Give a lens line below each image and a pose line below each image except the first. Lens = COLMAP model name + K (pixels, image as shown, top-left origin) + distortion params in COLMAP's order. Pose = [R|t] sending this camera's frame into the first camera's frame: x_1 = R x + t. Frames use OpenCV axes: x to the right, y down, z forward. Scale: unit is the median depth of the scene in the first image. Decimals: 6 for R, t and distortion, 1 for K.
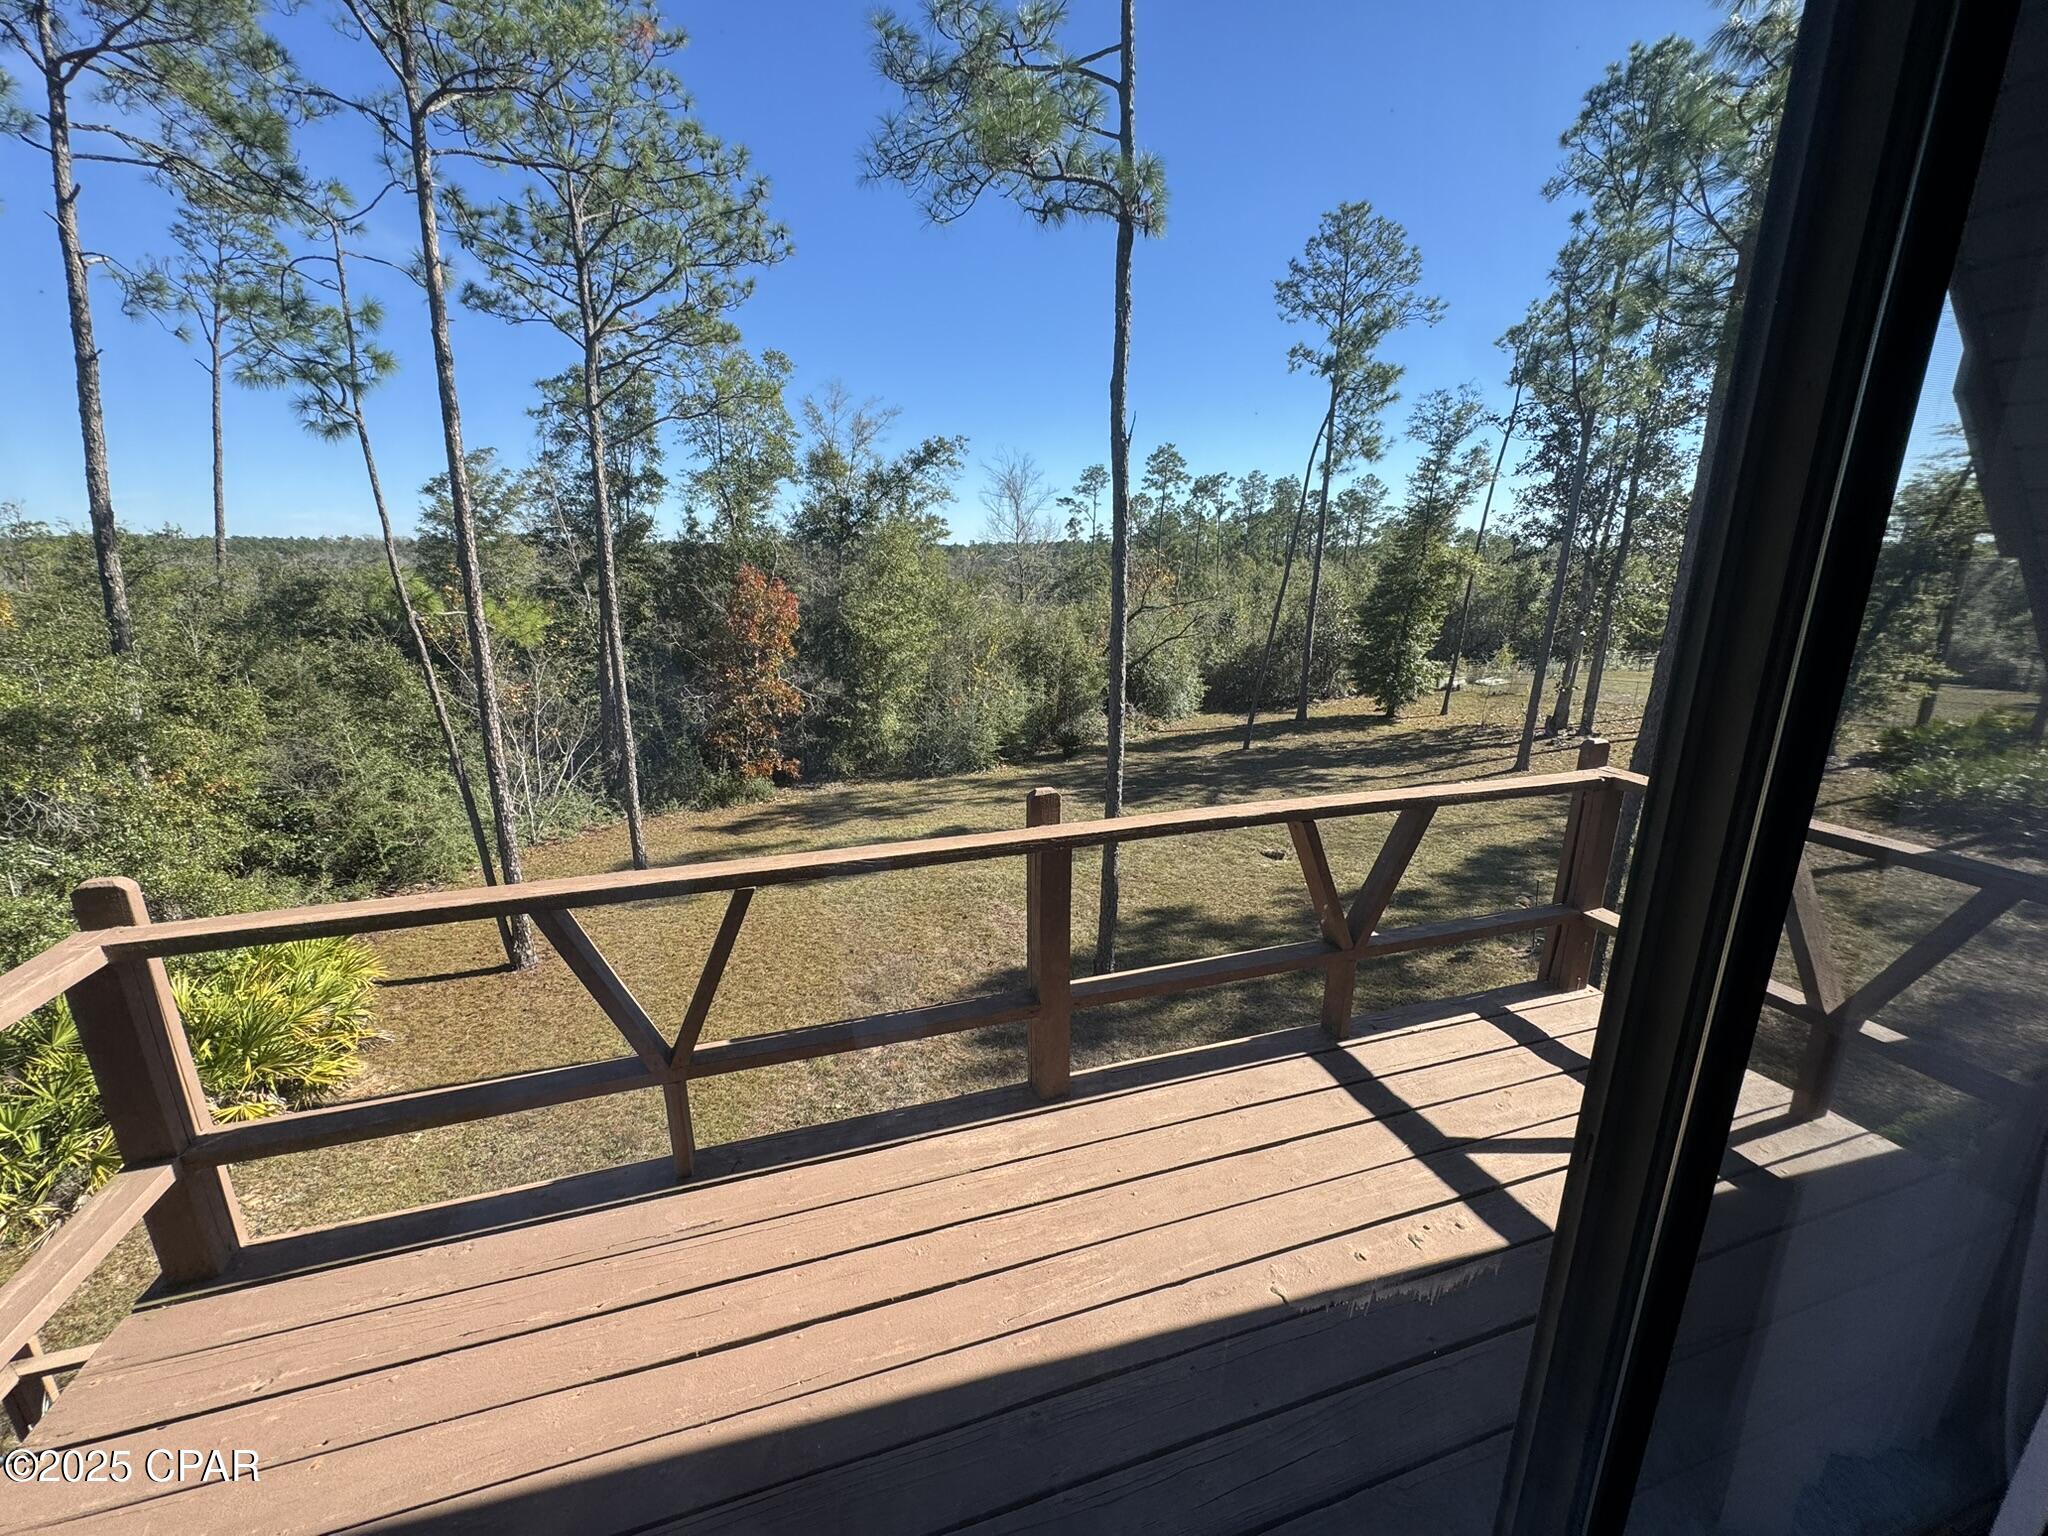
lens RADIAL K [[814.4, 0, 1019.1], [0, 814.4, 777.6], [0, 0, 1]] dist [-0.006480, 0.001307]
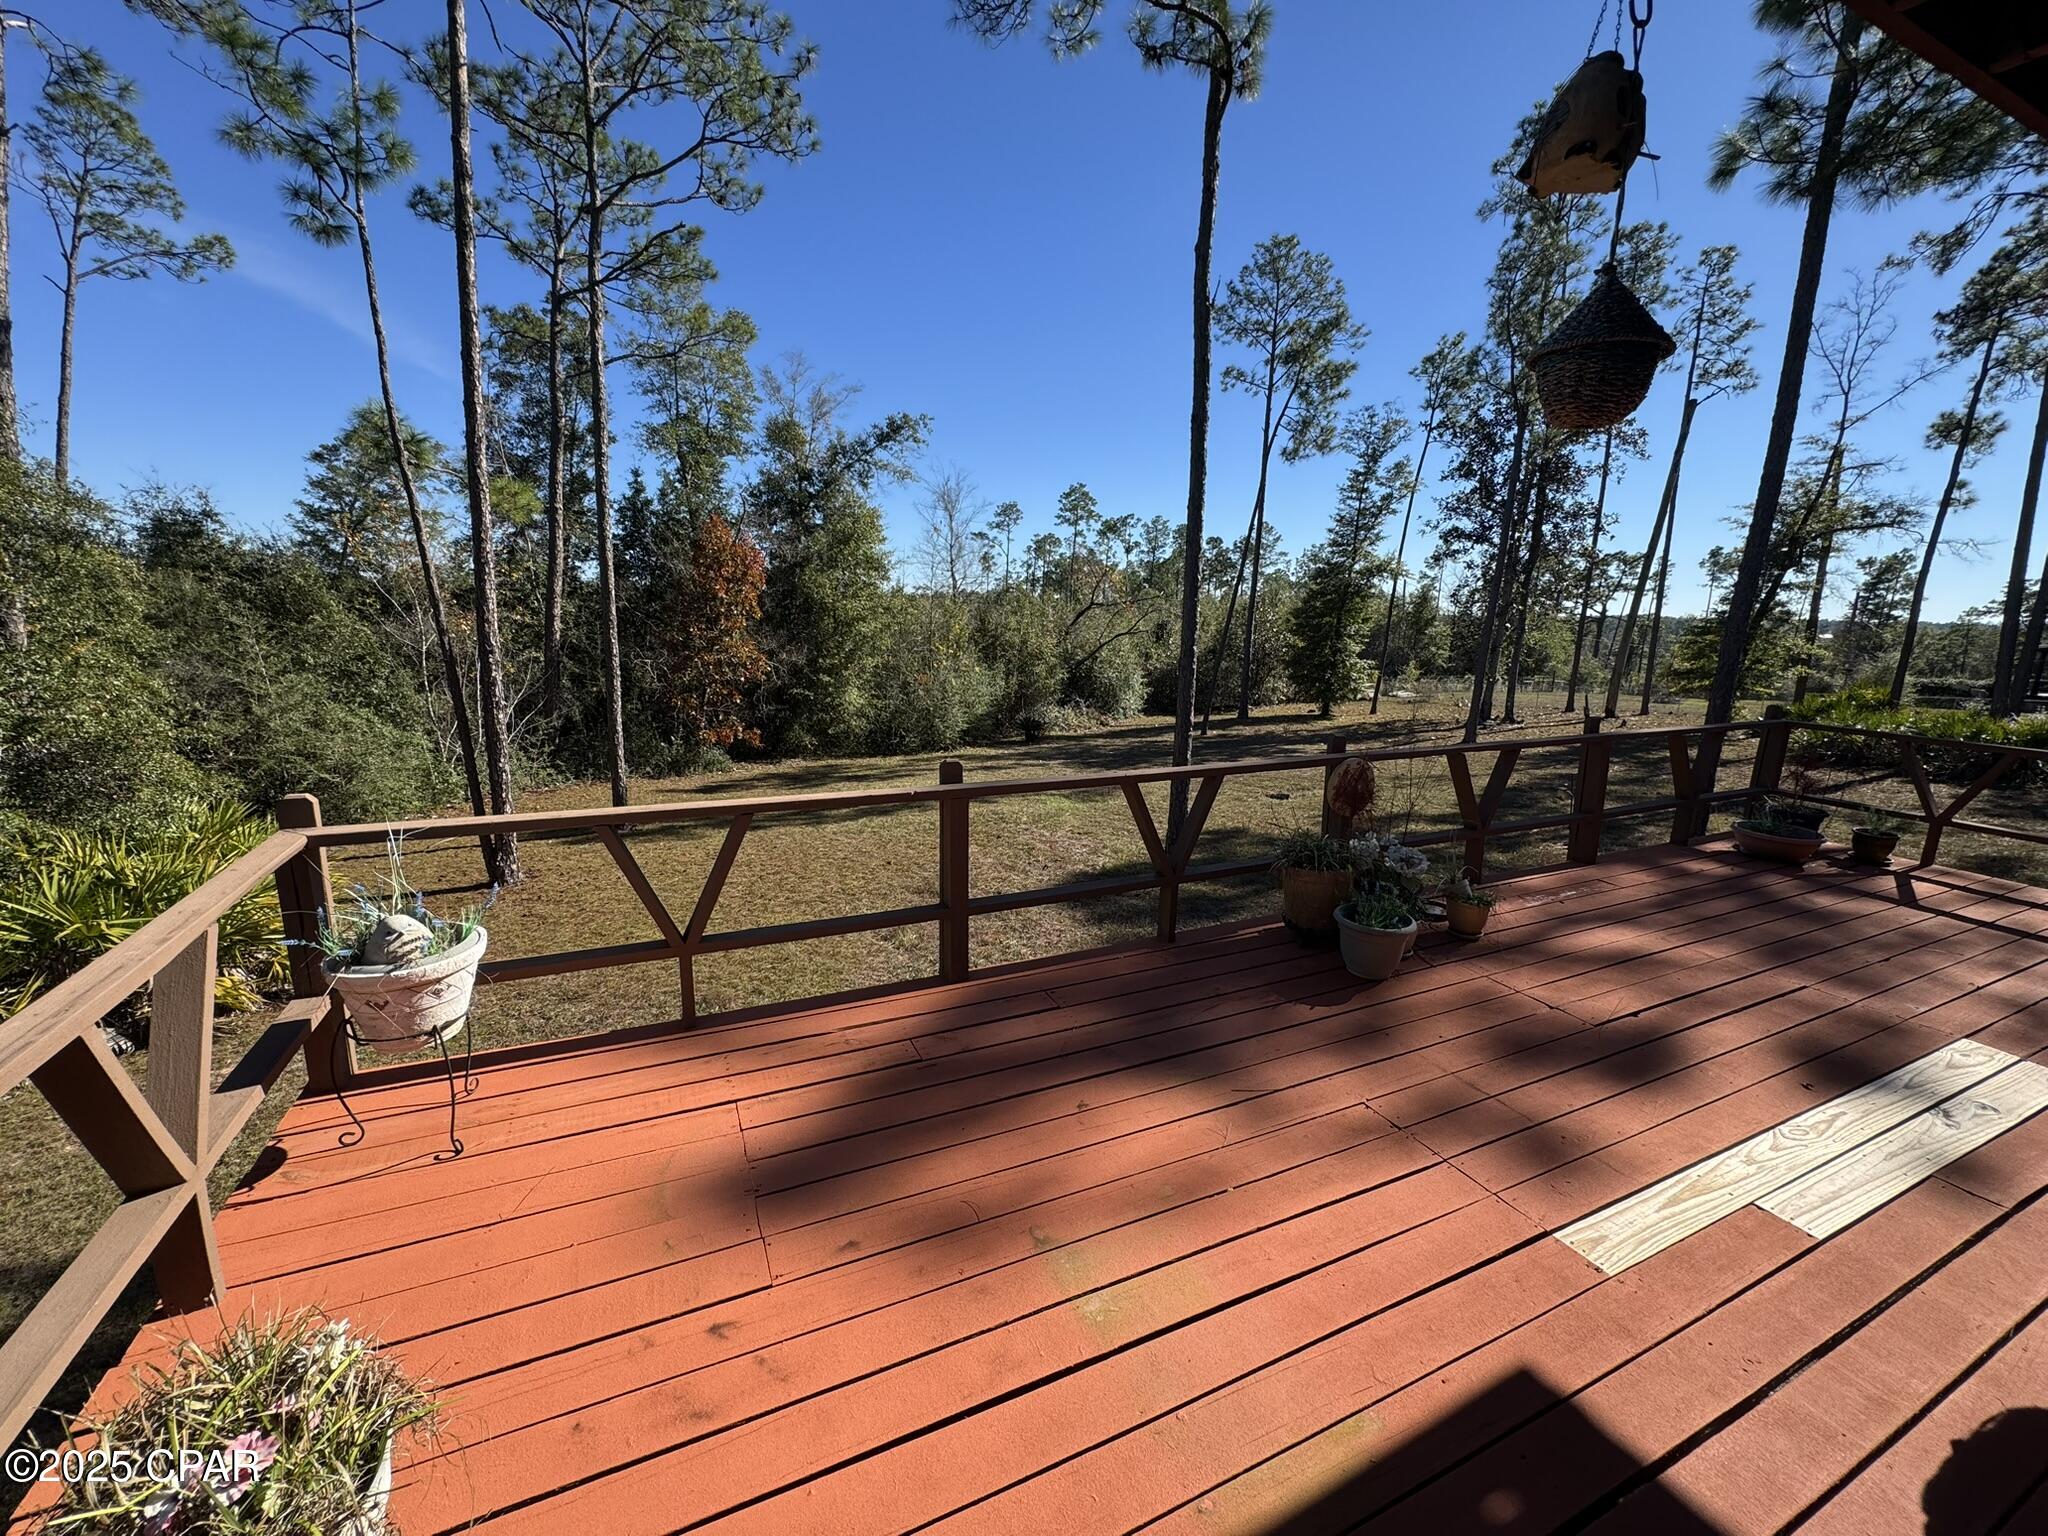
lens RADIAL K [[814.4, 0, 1023.2], [0, 814.4, 774.7], [0, 0, 1]] dist [-0.006480, 0.001307]
pose [[0.991176, 0.001134, 0.132551, -0.075776], [0.007227, 0.998014, -0.062579, 0.073368], [-0.132358, 0.062985, 0.989199, 0.027468]]
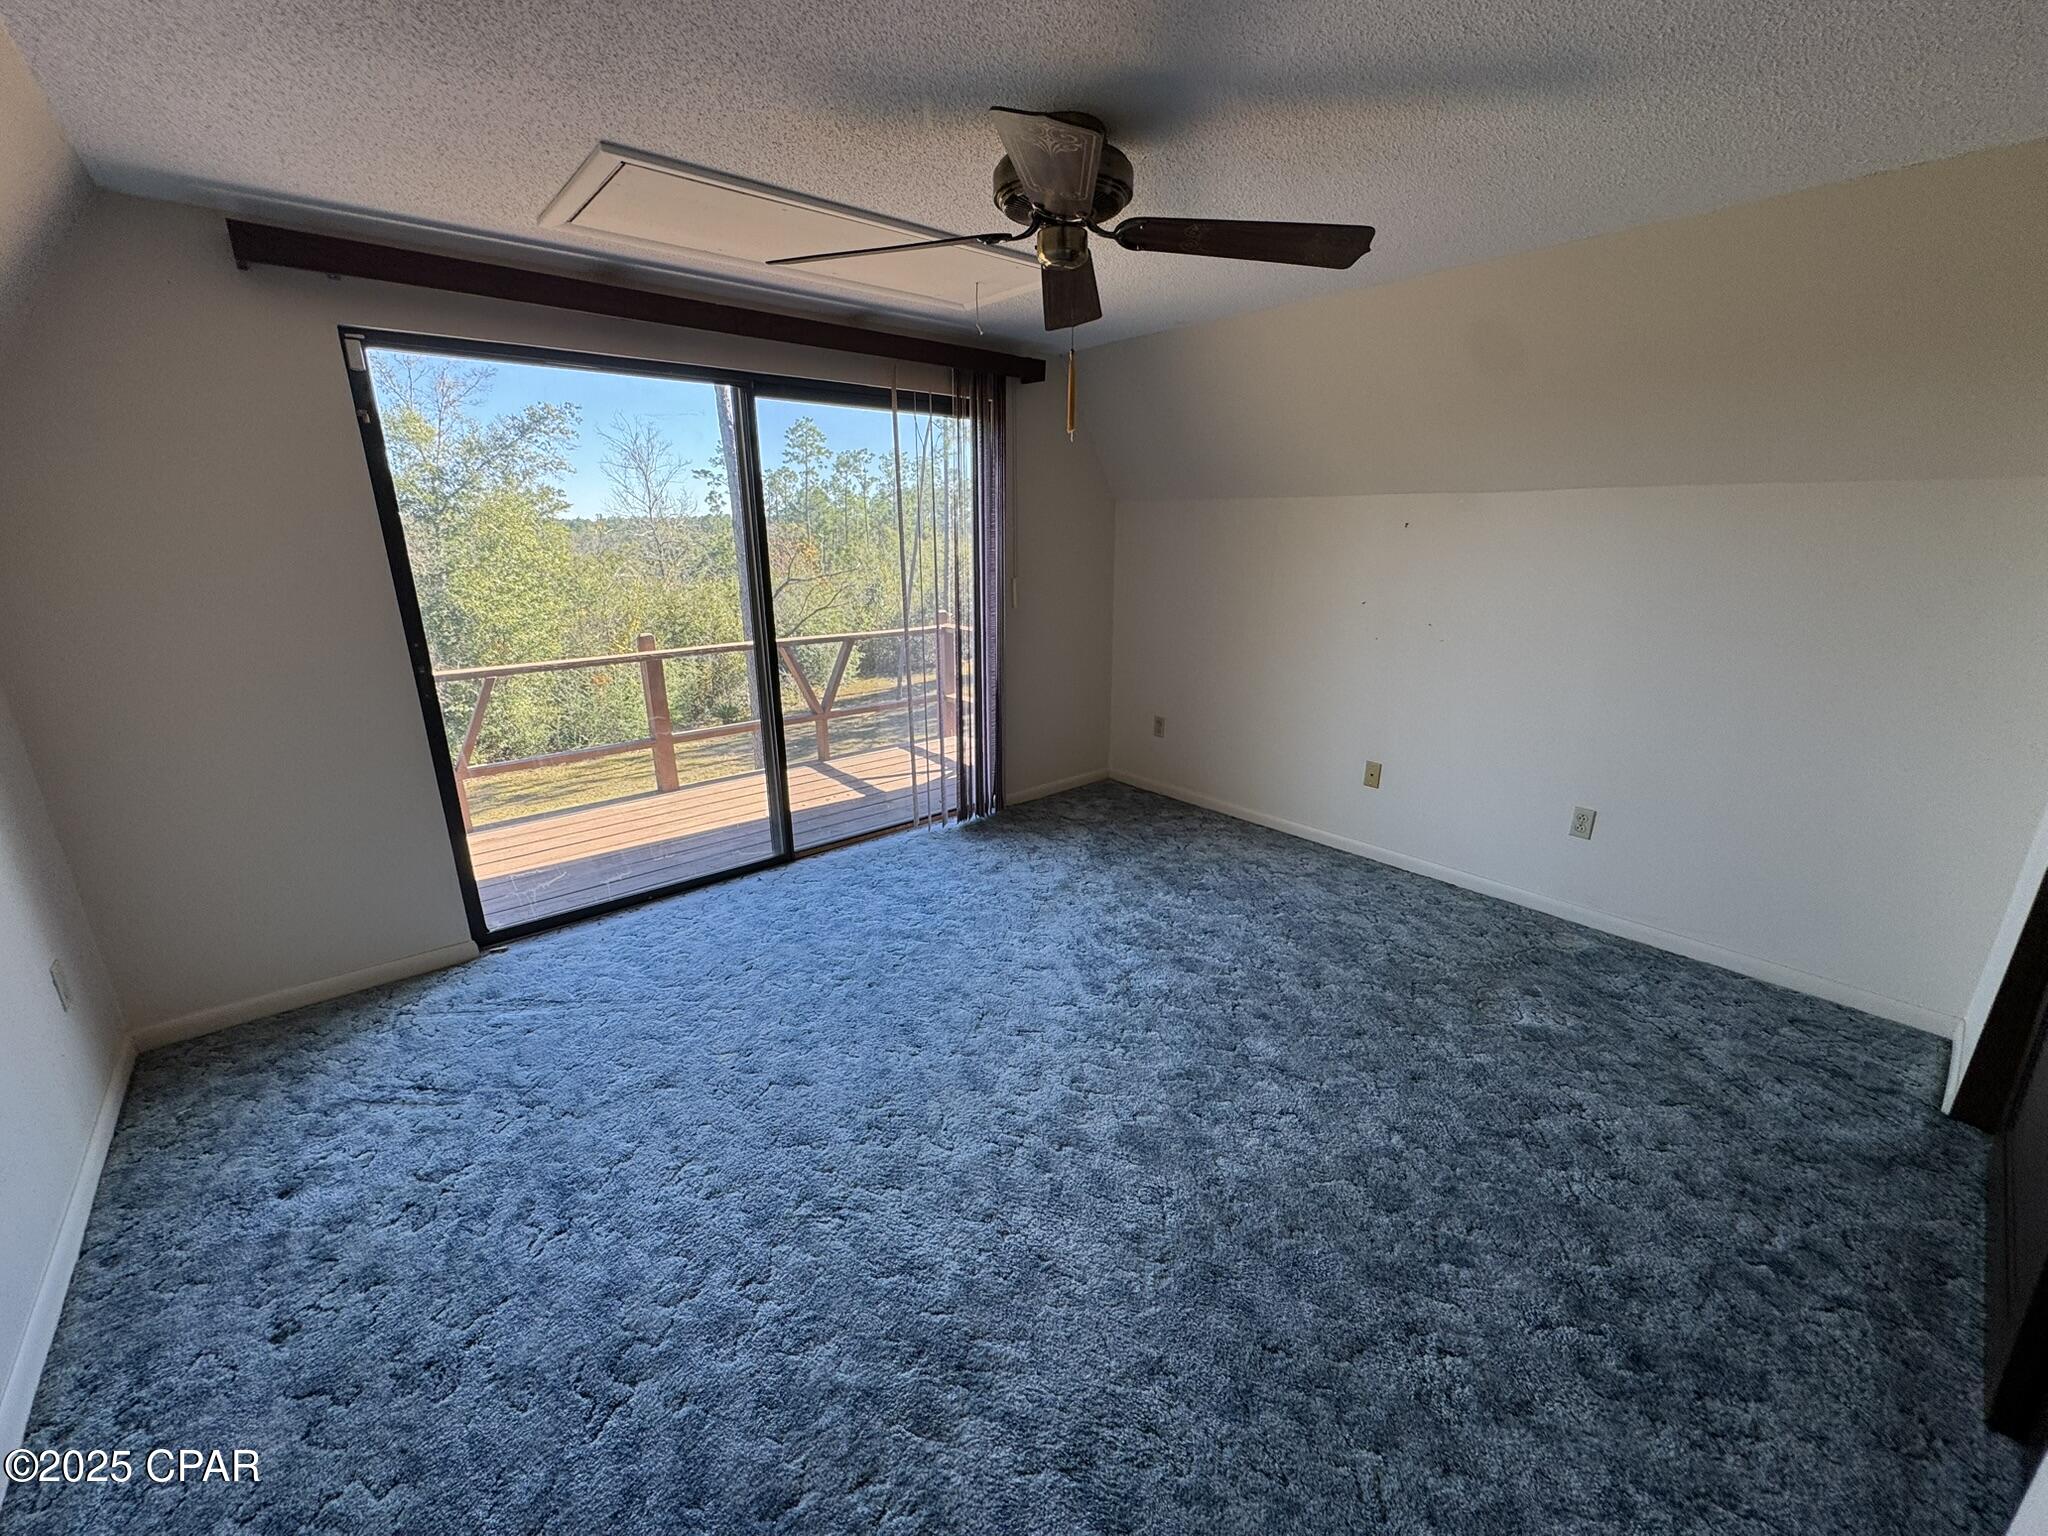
lens RADIAL K [[814.4, 0, 1025.1], [0, 814.4, 774.0], [0, 0, 1]] dist [-0.006480, 0.001307]
pose [[0.917805, -0.114452, 0.380178, 0.005701], [0.105320, 0.993428, 0.044813, 0.023918], [-0.382808, -0.001089, 0.923827, -0.079310]]
